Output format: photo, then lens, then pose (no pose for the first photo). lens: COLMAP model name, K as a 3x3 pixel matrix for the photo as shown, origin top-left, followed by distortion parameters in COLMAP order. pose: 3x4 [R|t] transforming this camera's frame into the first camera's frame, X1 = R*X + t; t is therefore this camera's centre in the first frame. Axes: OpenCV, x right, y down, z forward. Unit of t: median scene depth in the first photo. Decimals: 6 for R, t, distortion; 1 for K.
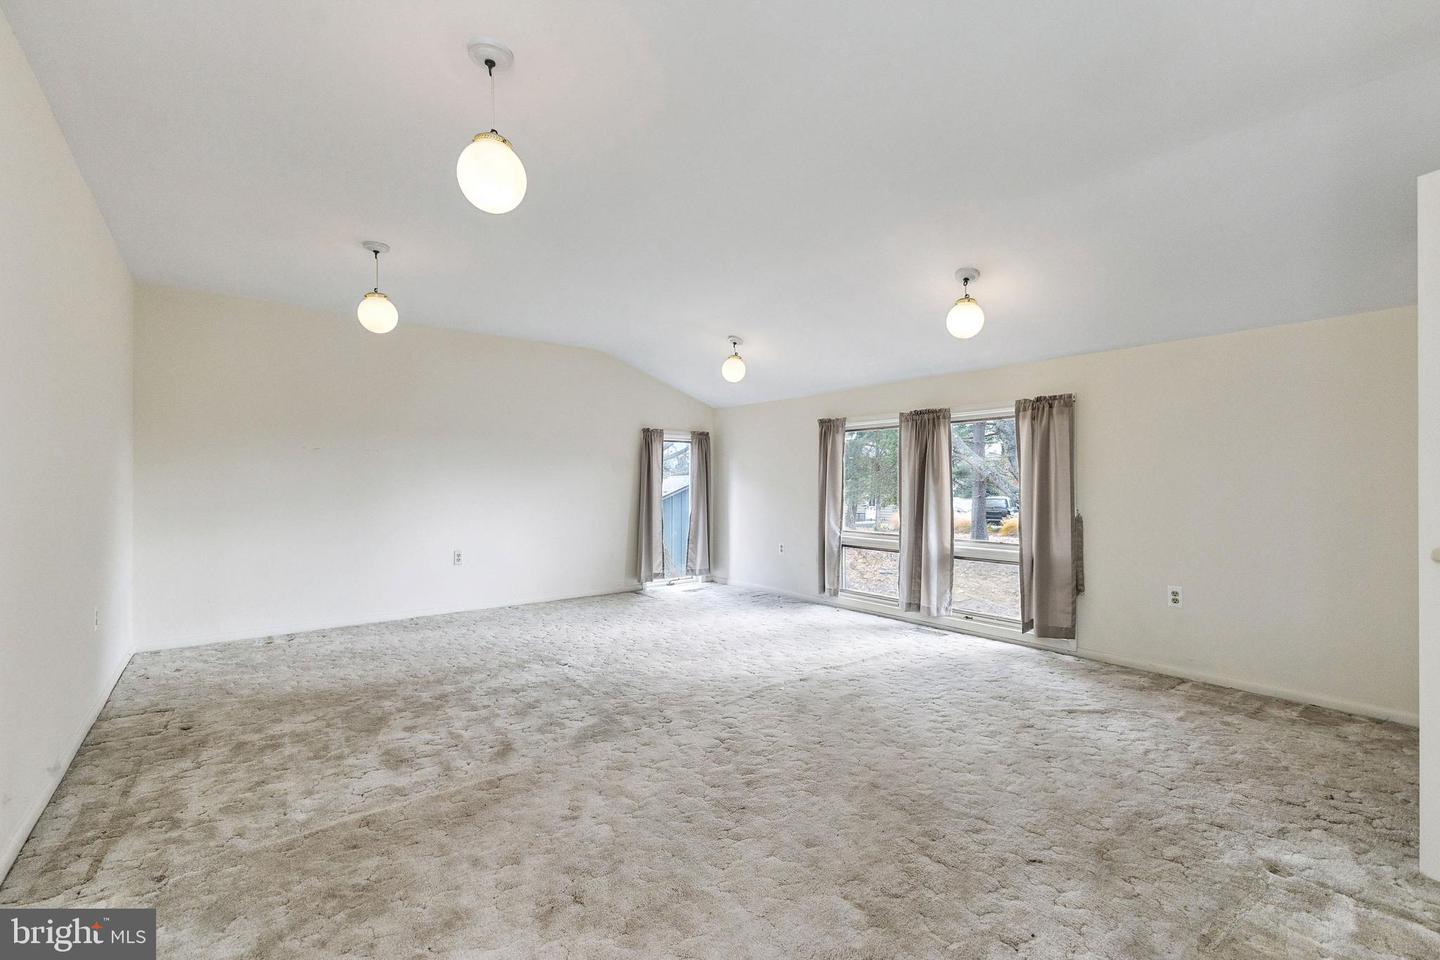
lens RADIAL K [[601.4, 0, 720.0], [0, 601.4, 480.0], [0, 0, 1]] dist [-0.000367, -0.000015]
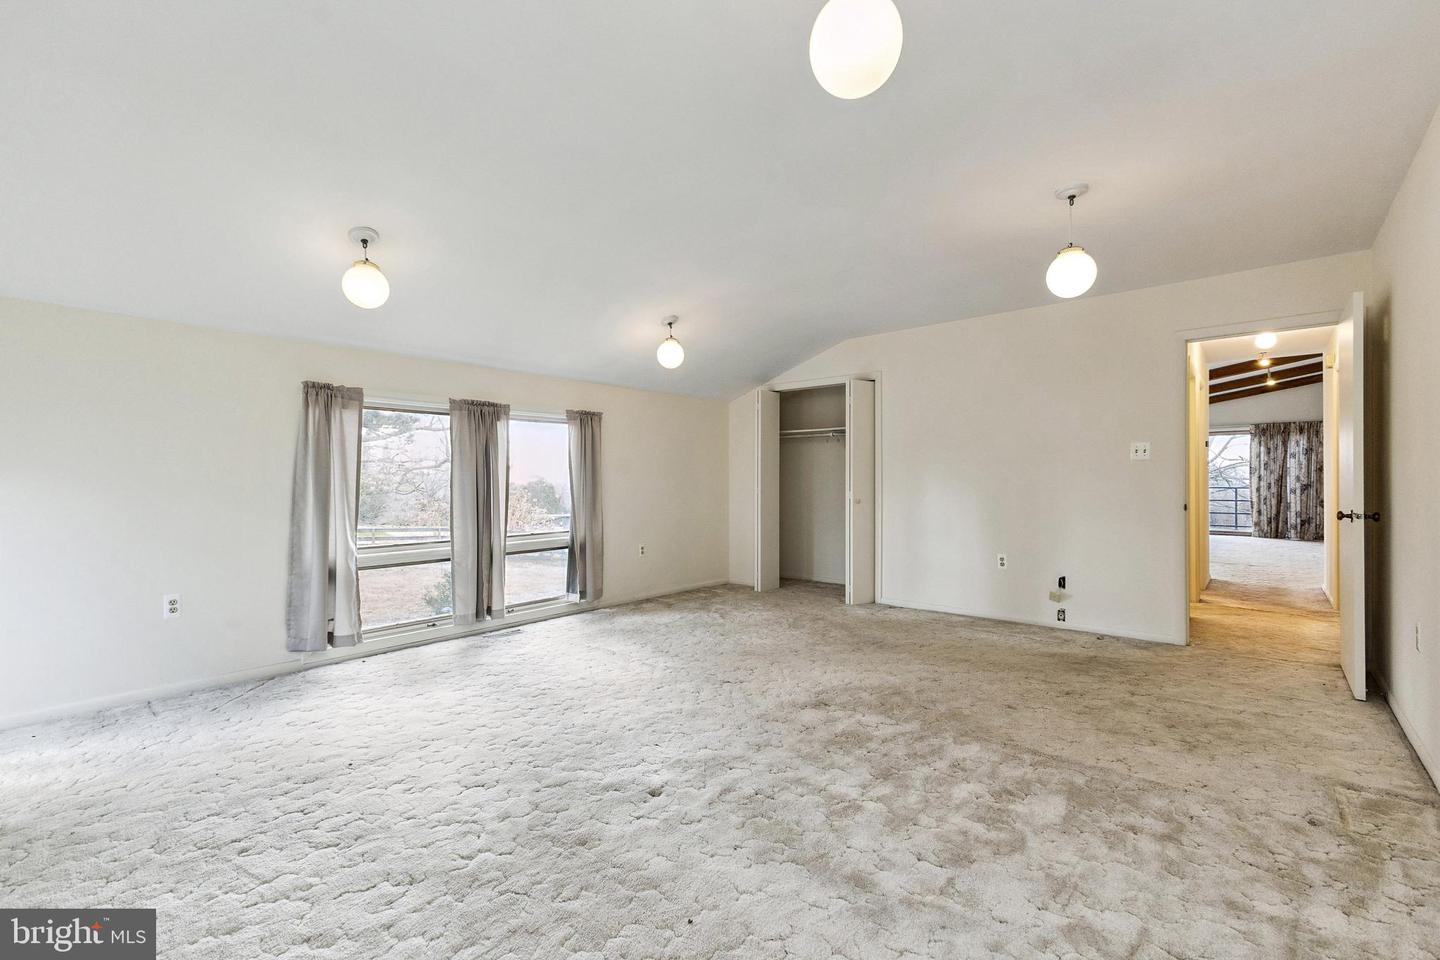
lens RADIAL K [[626.2, 0, 720.0], [0, 626.2, 480.0], [0, 0, 1]] dist [0.033986, 0.000035]
pose [[-0.153566, -0.006197, 0.988119, -0.660739], [-0.006224, 0.999967, 0.005304, -0.002270], [-0.988119, -0.005335, -0.153599, 0.768962]]
